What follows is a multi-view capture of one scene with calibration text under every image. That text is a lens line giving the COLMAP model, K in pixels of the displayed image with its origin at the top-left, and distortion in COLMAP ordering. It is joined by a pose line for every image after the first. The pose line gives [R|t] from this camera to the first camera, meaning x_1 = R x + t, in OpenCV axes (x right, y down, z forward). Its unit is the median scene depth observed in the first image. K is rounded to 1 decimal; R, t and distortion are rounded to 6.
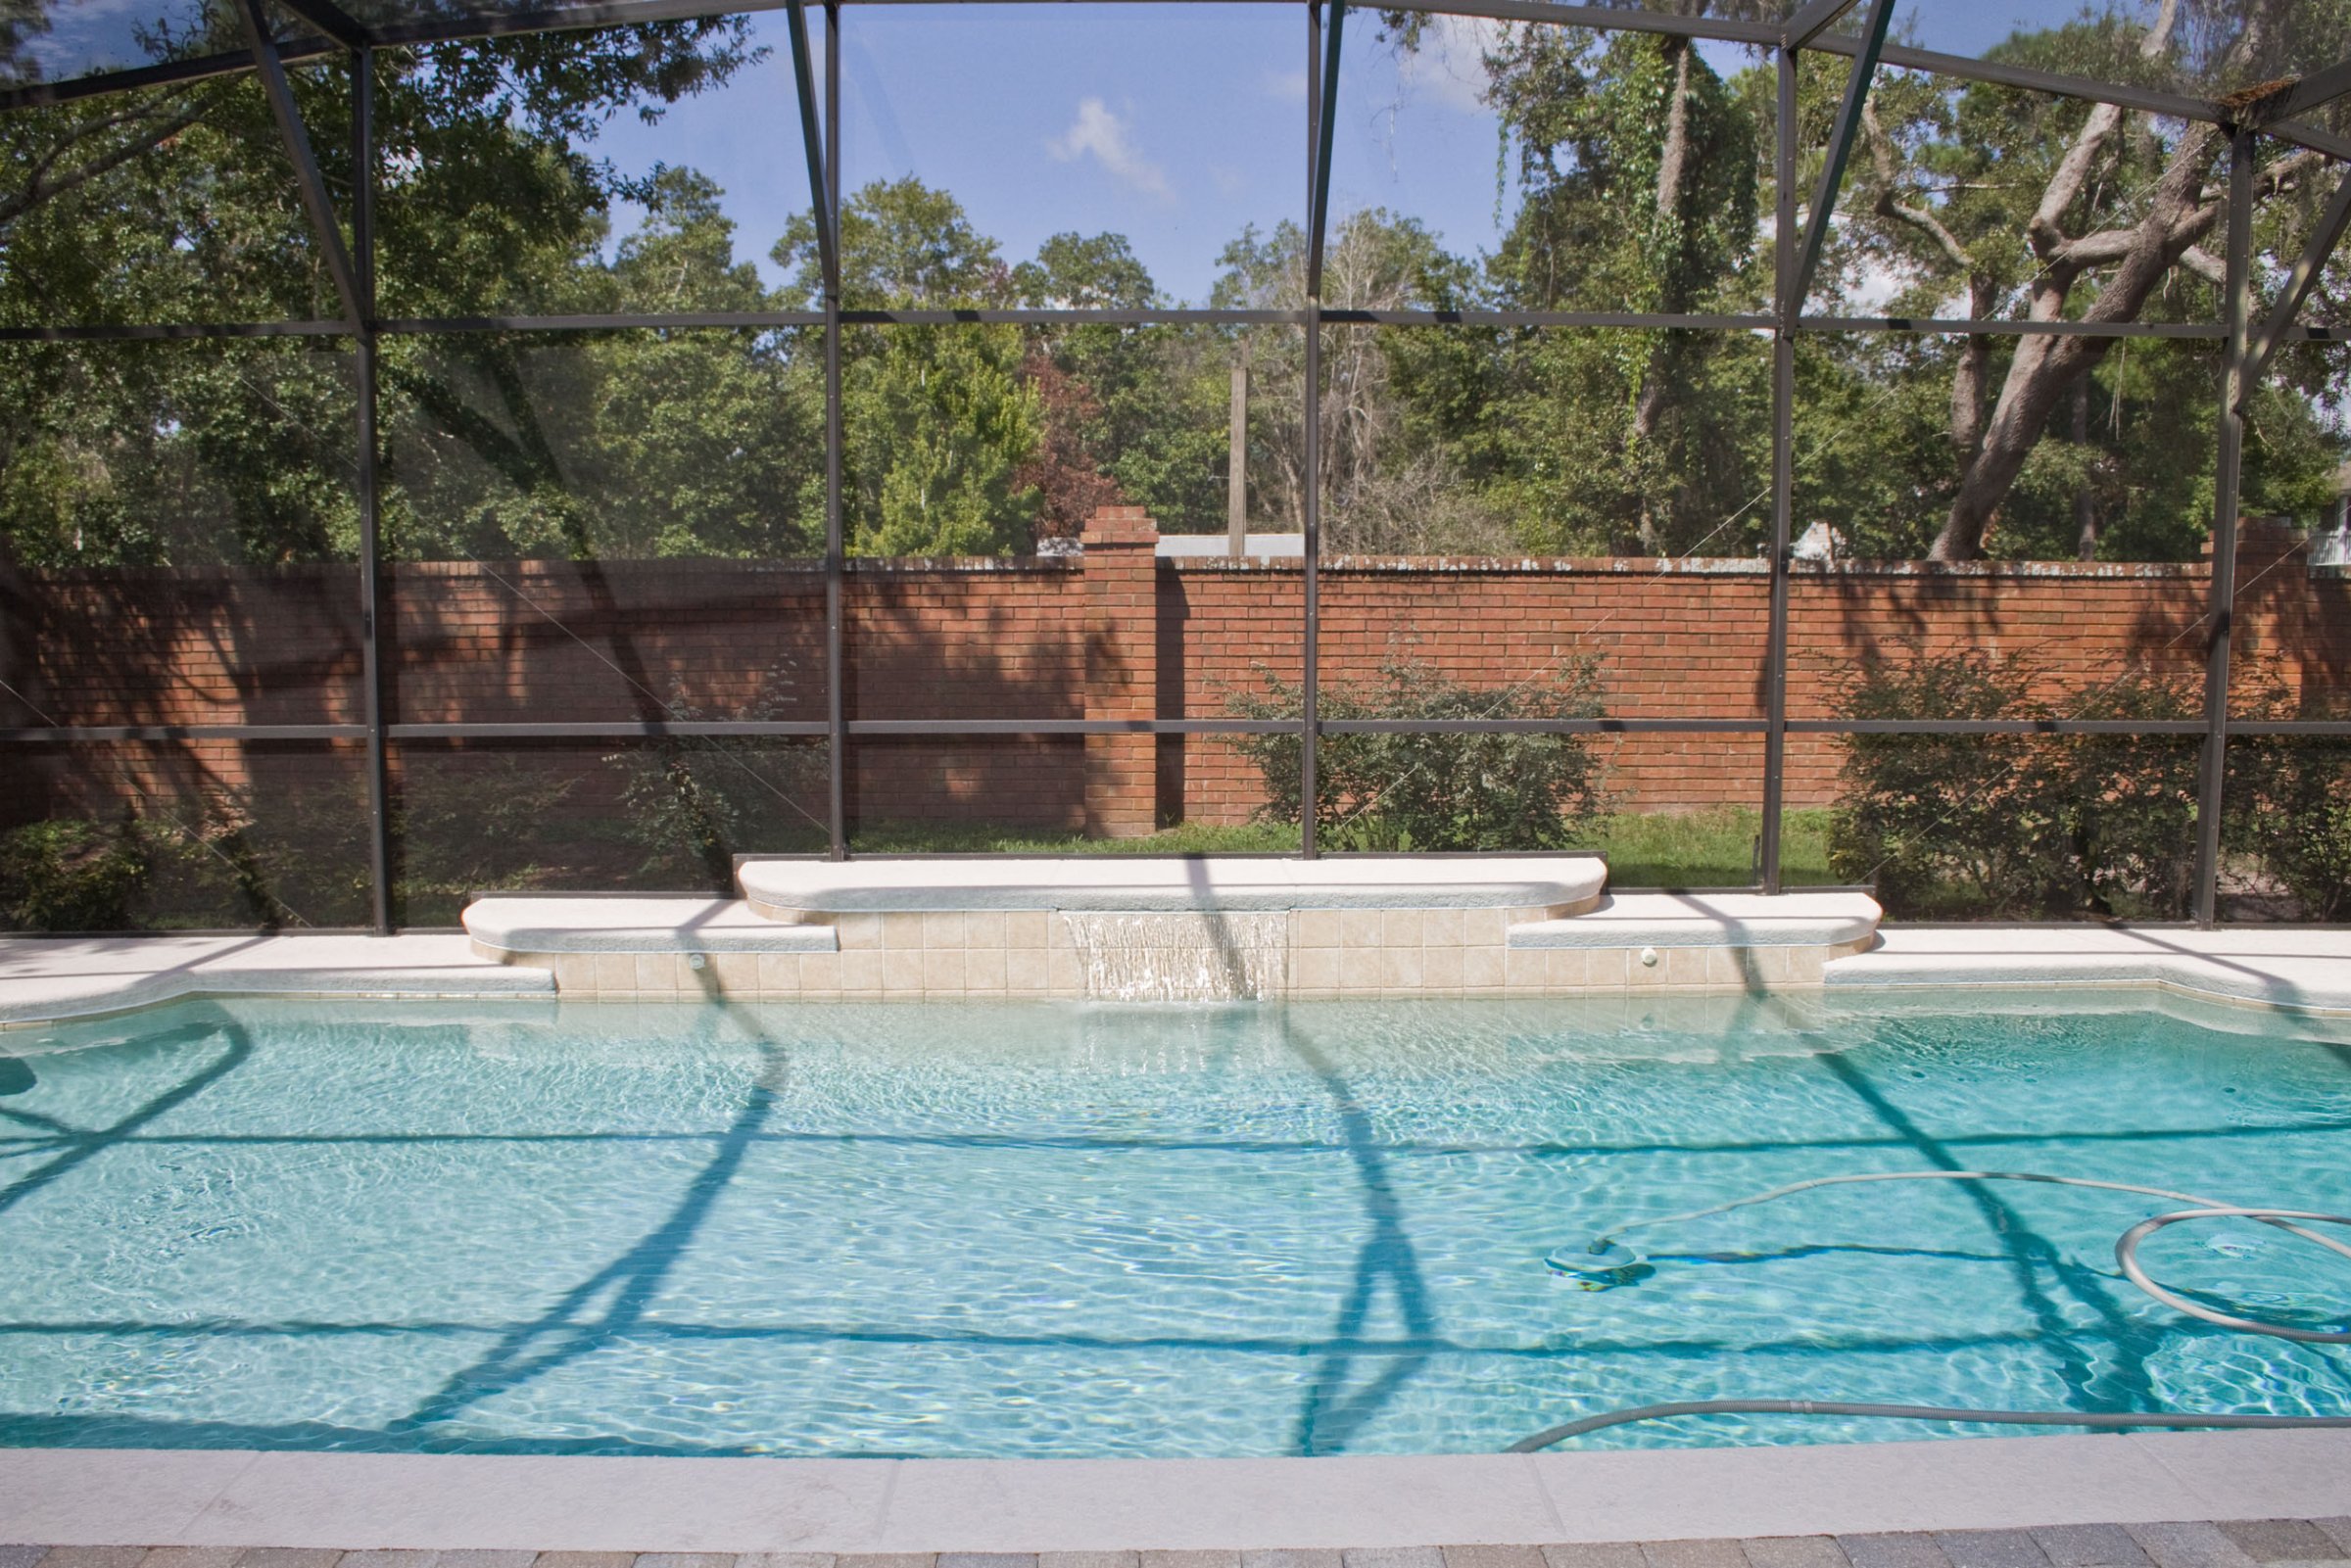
lens RADIAL K [[1913.0, 0, 1170.5], [0, 1913.0, 792.3], [0, 0, 1]] dist [-0.161228, 0.141539]
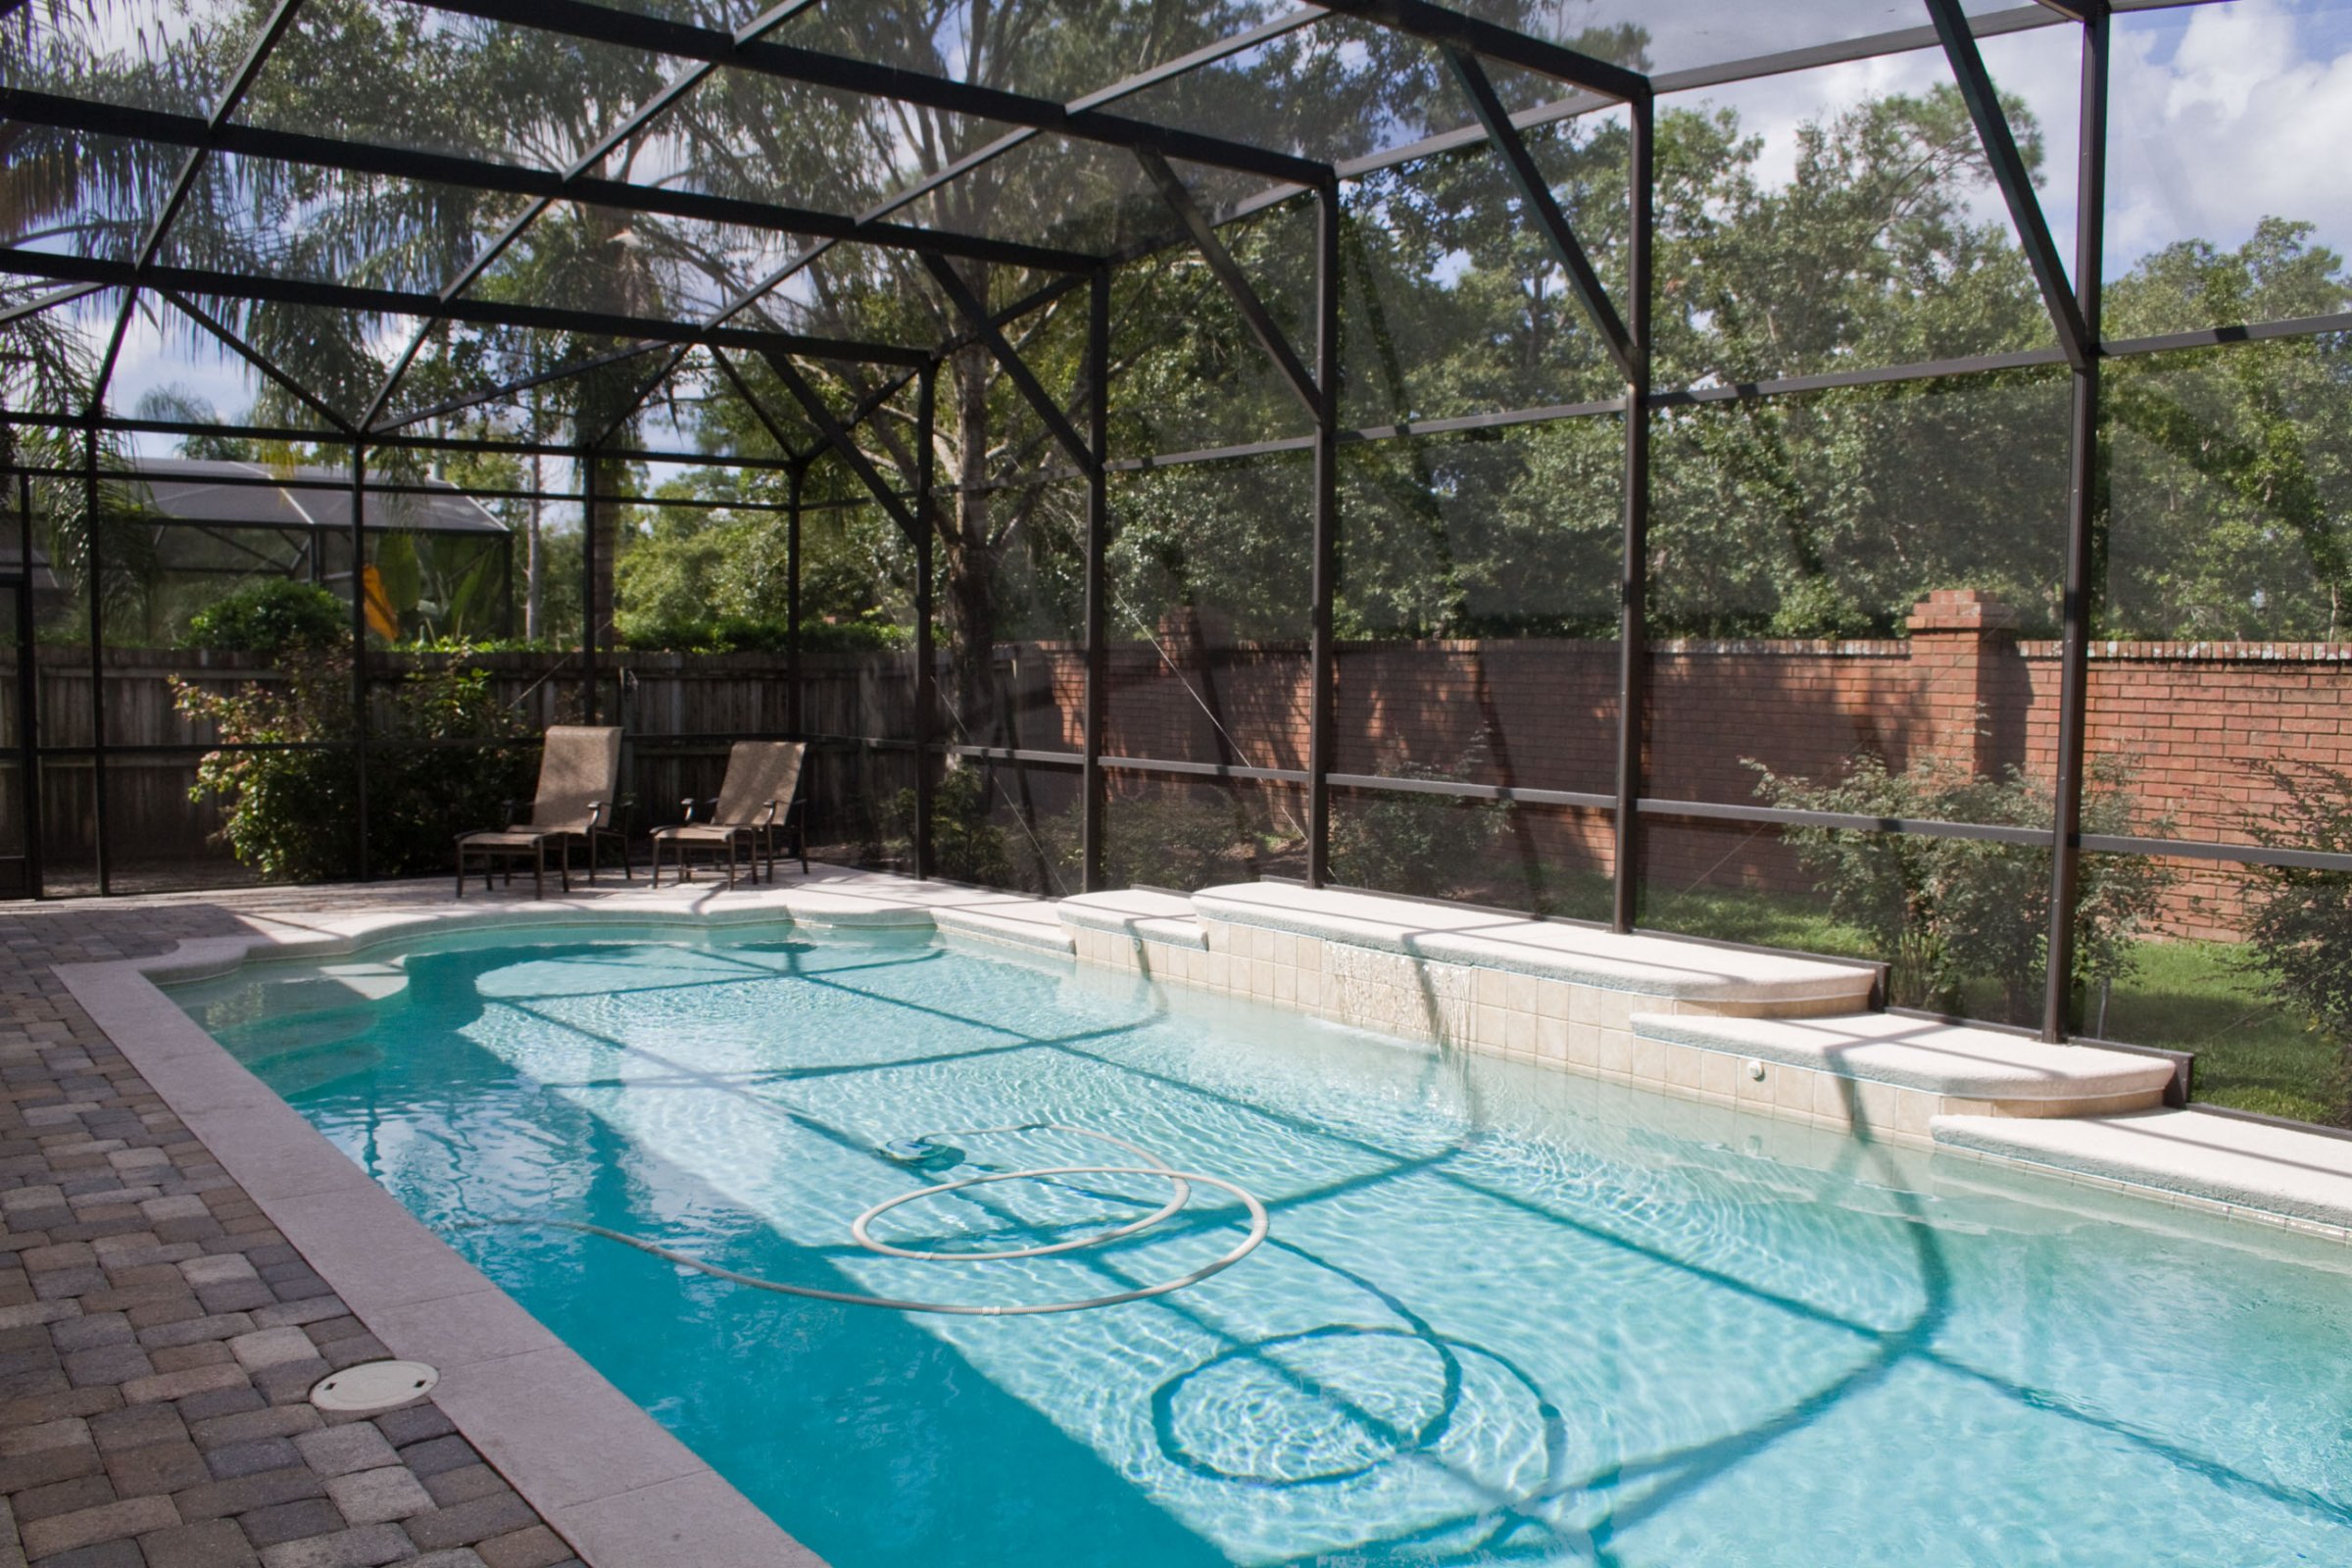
lens RADIAL K [[1914.0, 0, 1171.0], [0, 1914.0, 792.3], [0, 0, 1]] dist [-0.161228, 0.141539]
pose [[0.591678, 0.063193, -0.803694, 0.157950], [-0.097093, 0.995252, 0.006775, -0.005172], [0.800306, 0.074025, 0.595004, 0.041834]]
